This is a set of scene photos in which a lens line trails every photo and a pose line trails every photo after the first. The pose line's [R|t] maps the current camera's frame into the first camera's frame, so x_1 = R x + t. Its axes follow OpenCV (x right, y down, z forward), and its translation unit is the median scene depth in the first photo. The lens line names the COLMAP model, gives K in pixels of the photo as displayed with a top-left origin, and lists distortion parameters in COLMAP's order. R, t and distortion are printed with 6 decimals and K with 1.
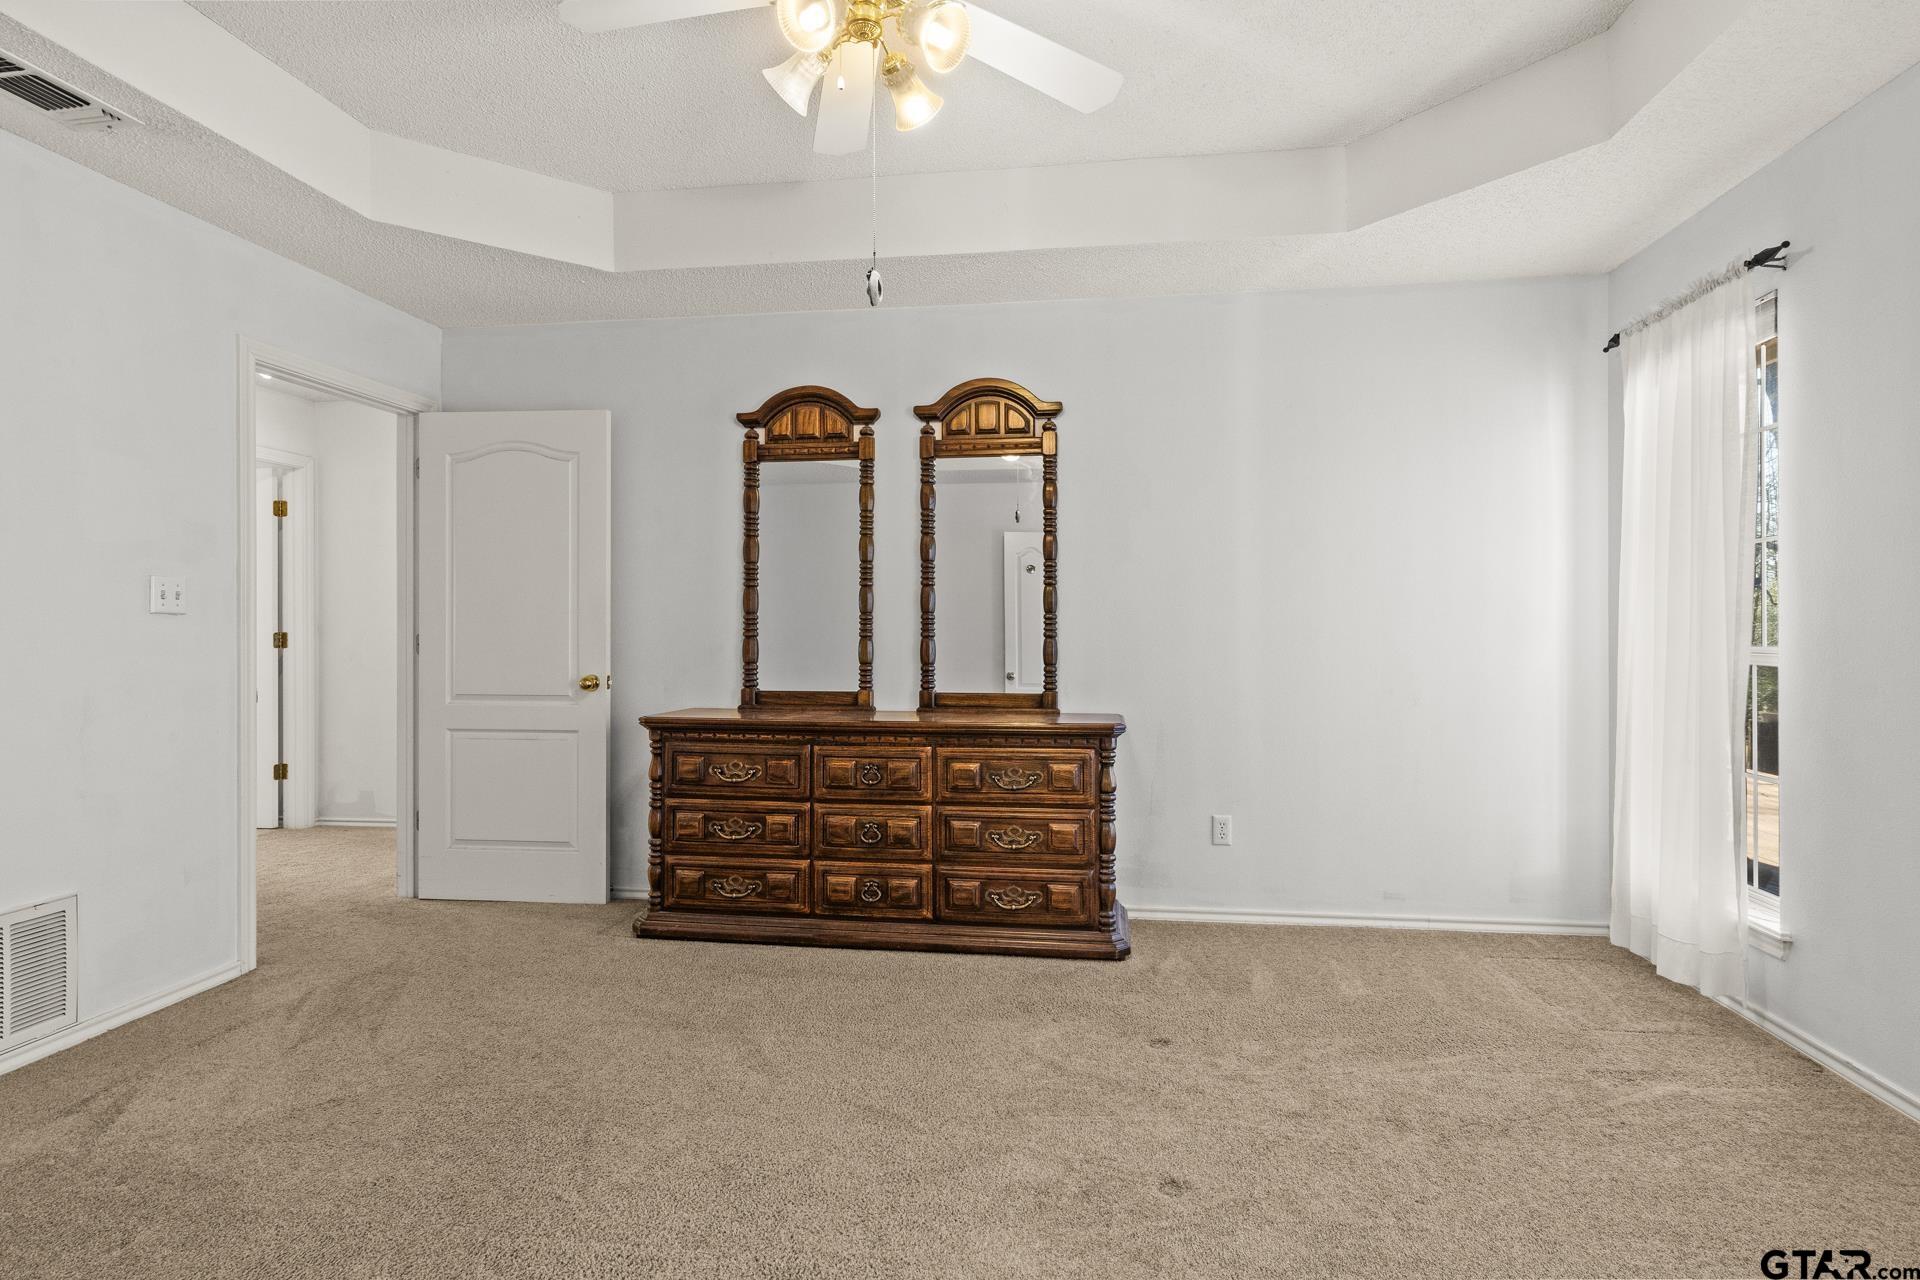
lens RADIAL K [[949.5, 0, 963.3], [0, 949.5, 629.0], [0, 0, 1]] dist [-0.004869, 0.000321]
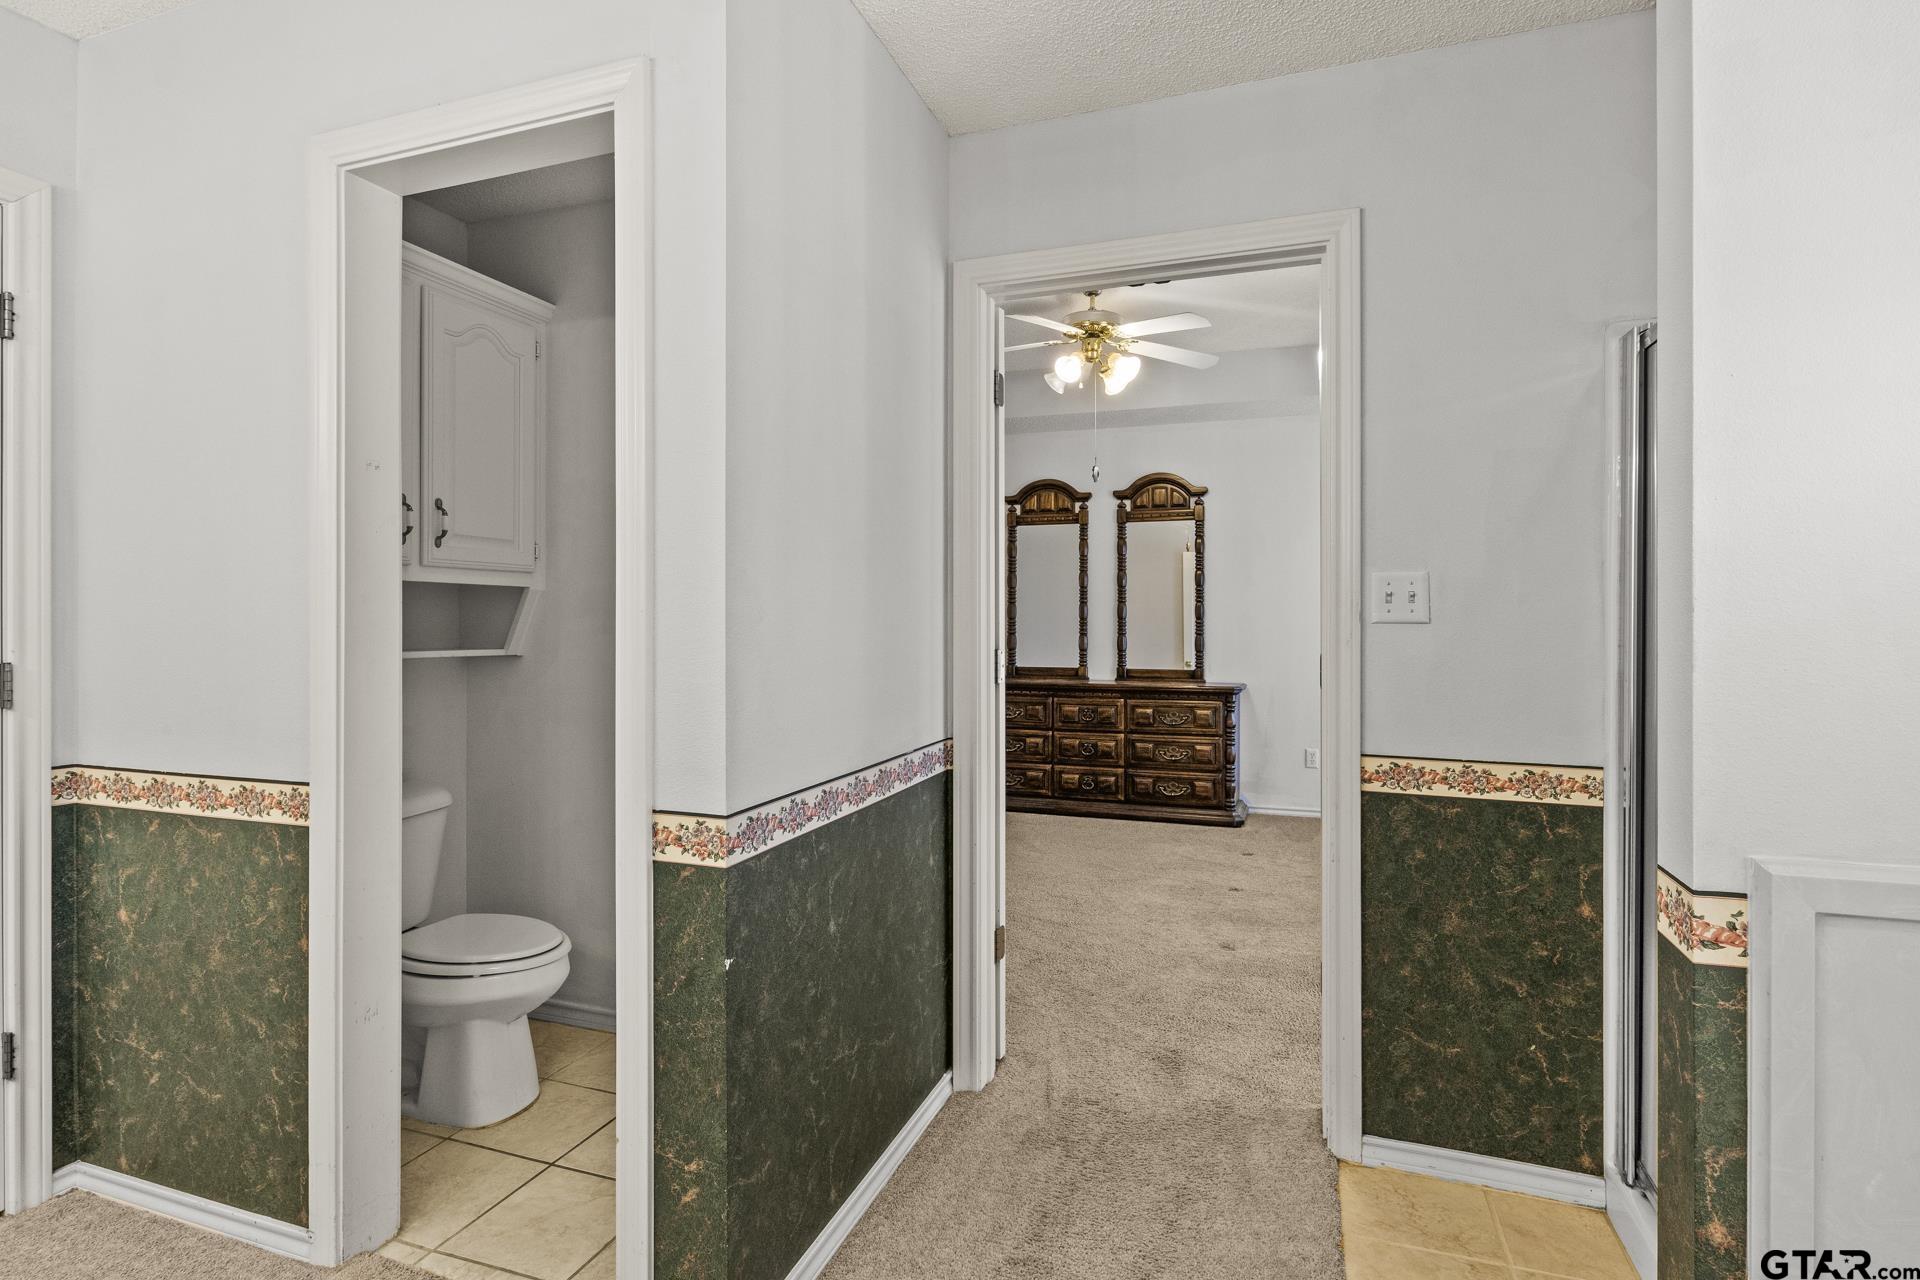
lens RADIAL K [[949.5, 0, 965.6], [0, 949.5, 603.3], [0, 0, 1]] dist [-0.004869, 0.000321]
pose [[0.979154, -0.001672, -0.203112, 0.031241], [-0.002186, 0.999821, -0.018767, -0.013130], [0.203107, 0.018820, 0.978976, -0.654799]]
